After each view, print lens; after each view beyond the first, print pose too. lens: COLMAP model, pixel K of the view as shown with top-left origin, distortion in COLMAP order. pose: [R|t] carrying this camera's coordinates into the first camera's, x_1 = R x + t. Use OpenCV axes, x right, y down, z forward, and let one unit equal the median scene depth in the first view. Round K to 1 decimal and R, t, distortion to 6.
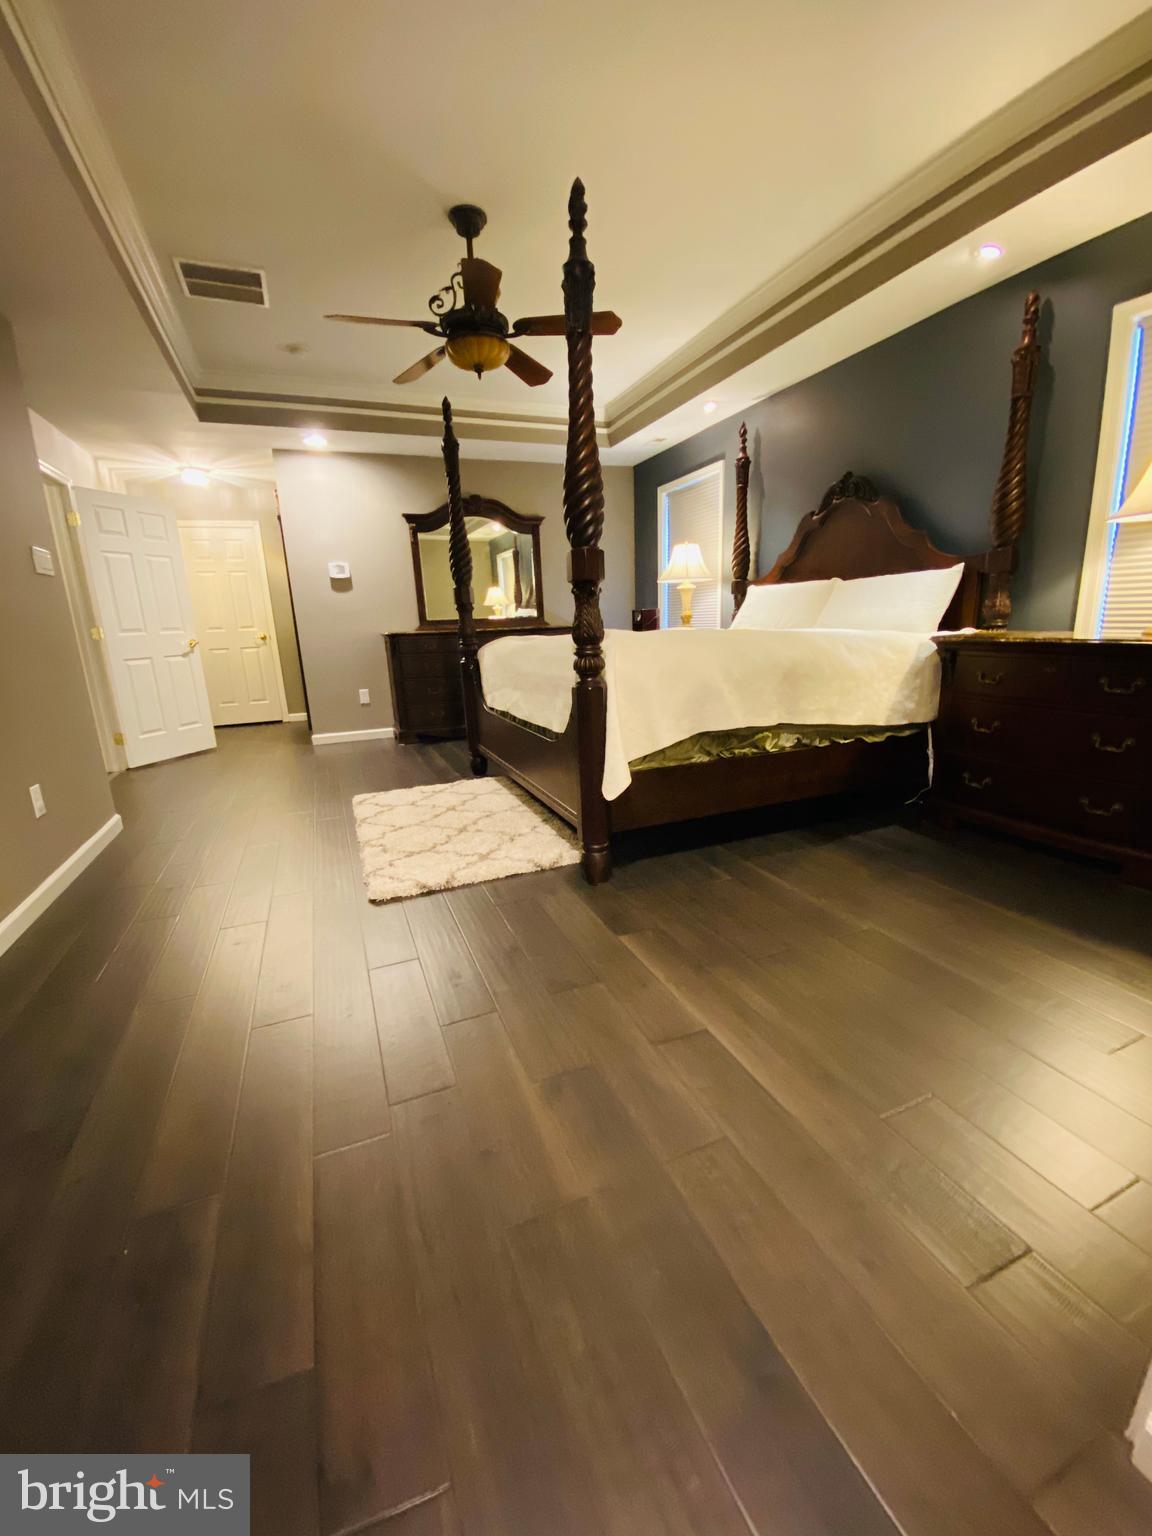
lens RADIAL K [[625.4, 0, 576.0], [0, 625.4, 768.0], [0, 0, 1]] dist [0.031218, -0.024467]
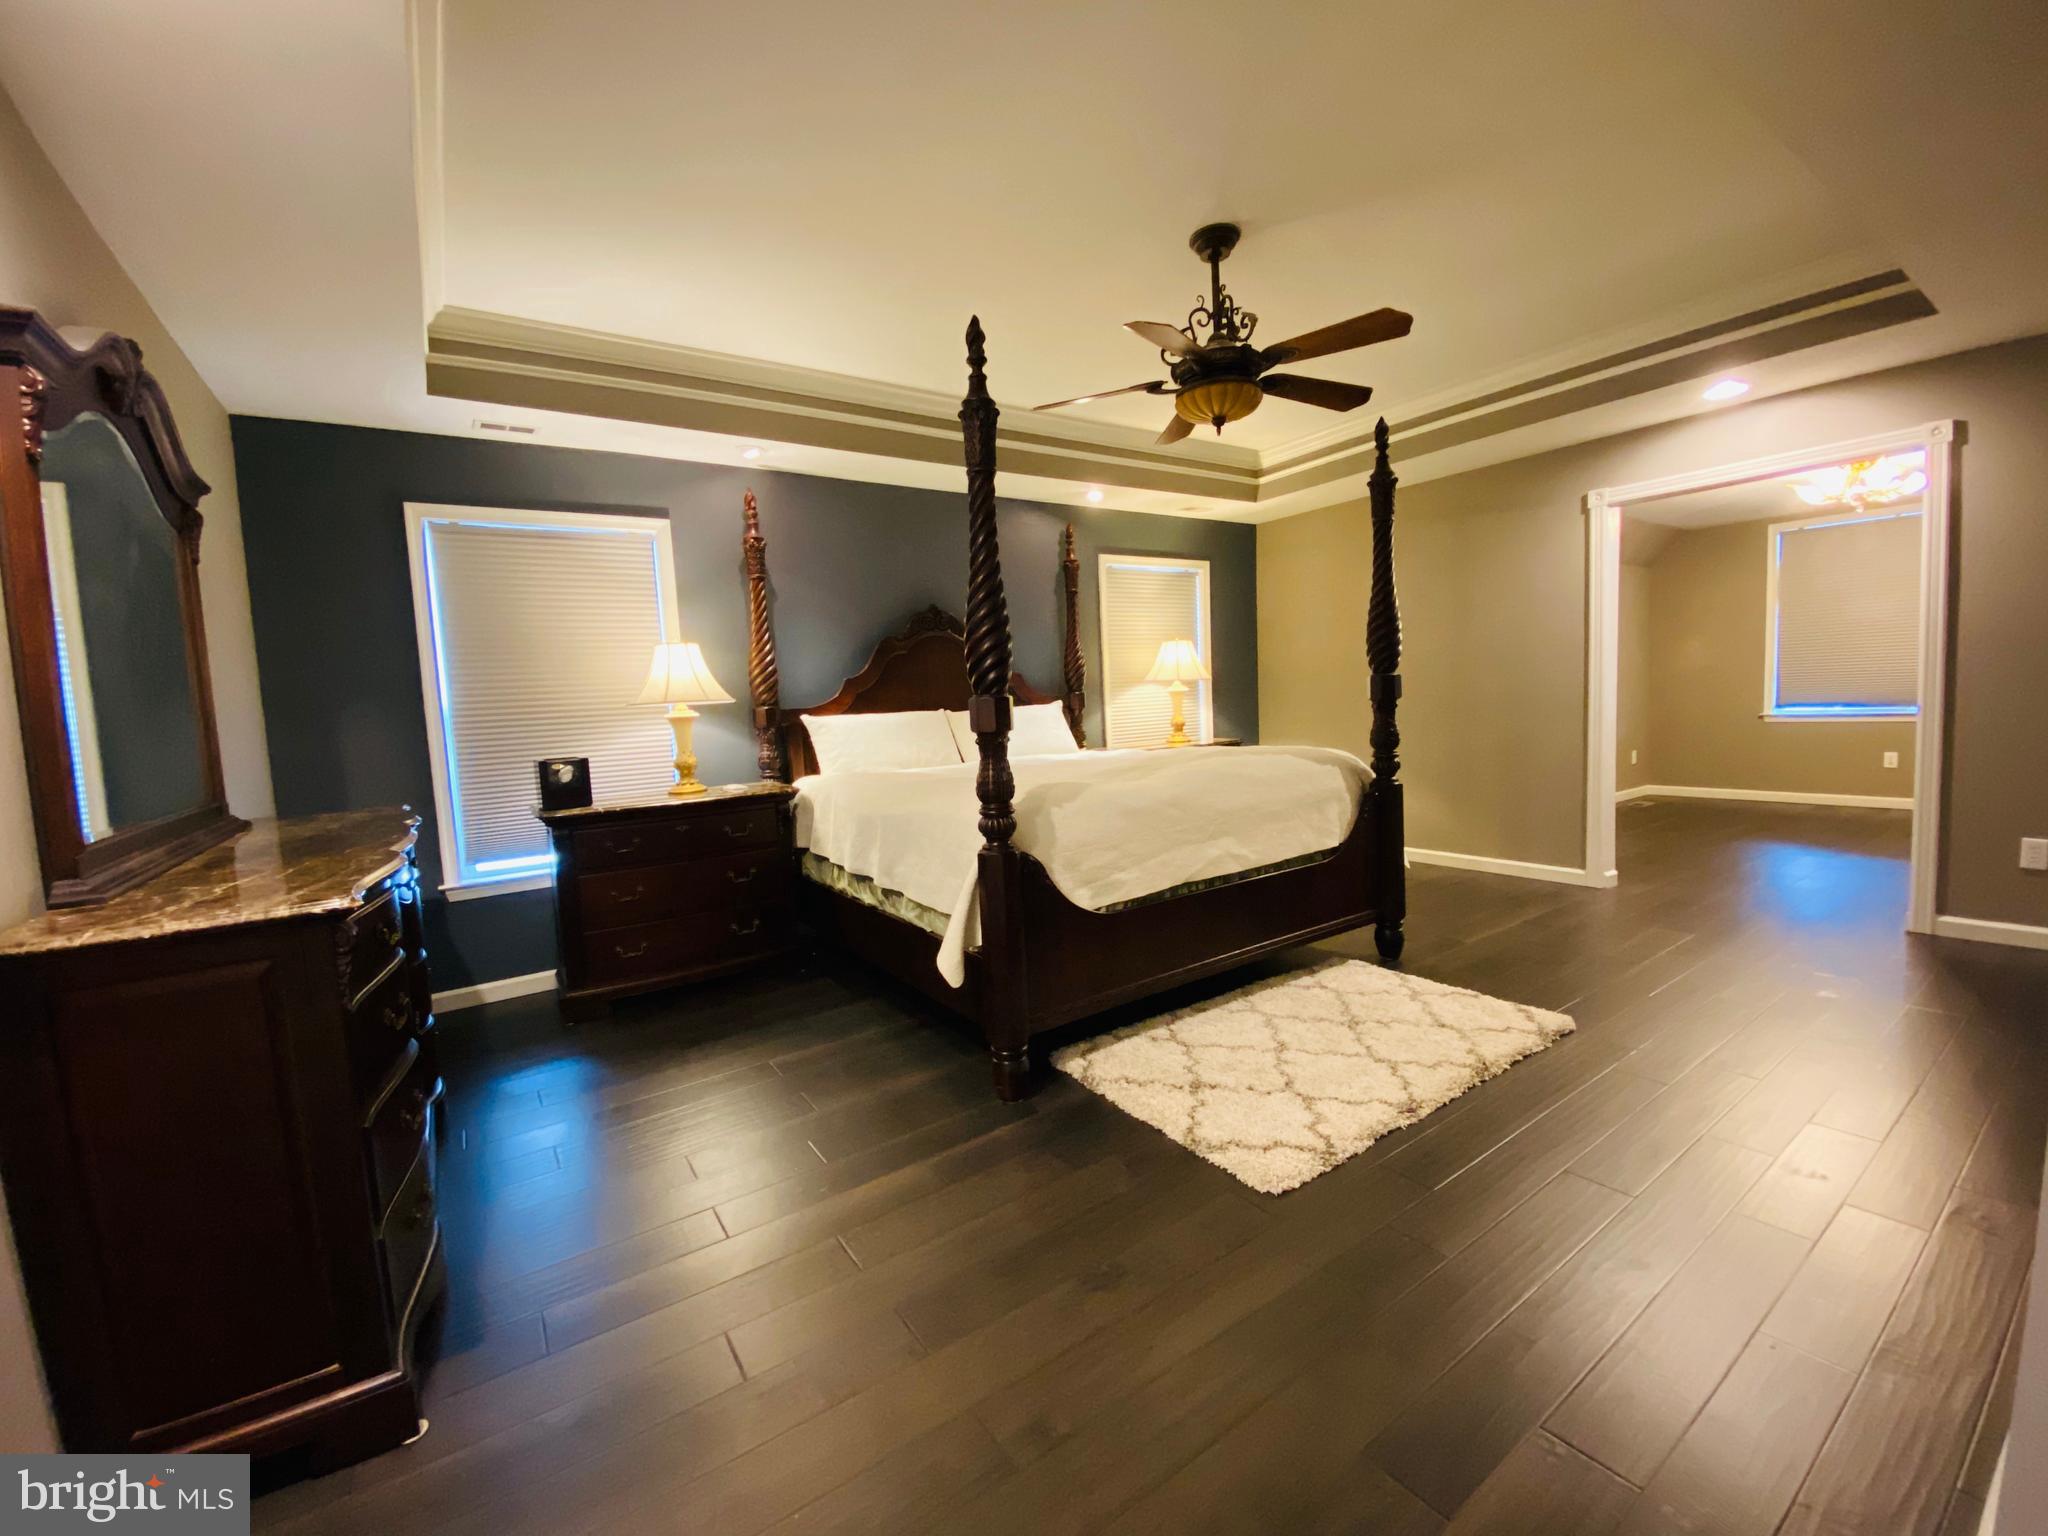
lens RADIAL K [[833.8, 0, 1026.1], [0, 833.8, 765.5], [0, 0, 1]] dist [0.031218, -0.024467]
pose [[-0.208179, -0.031006, 0.977599, -0.864907], [0.288735, 0.953006, 0.091712, -0.315794], [-0.934502, 0.301360, -0.189443, 1.204955]]
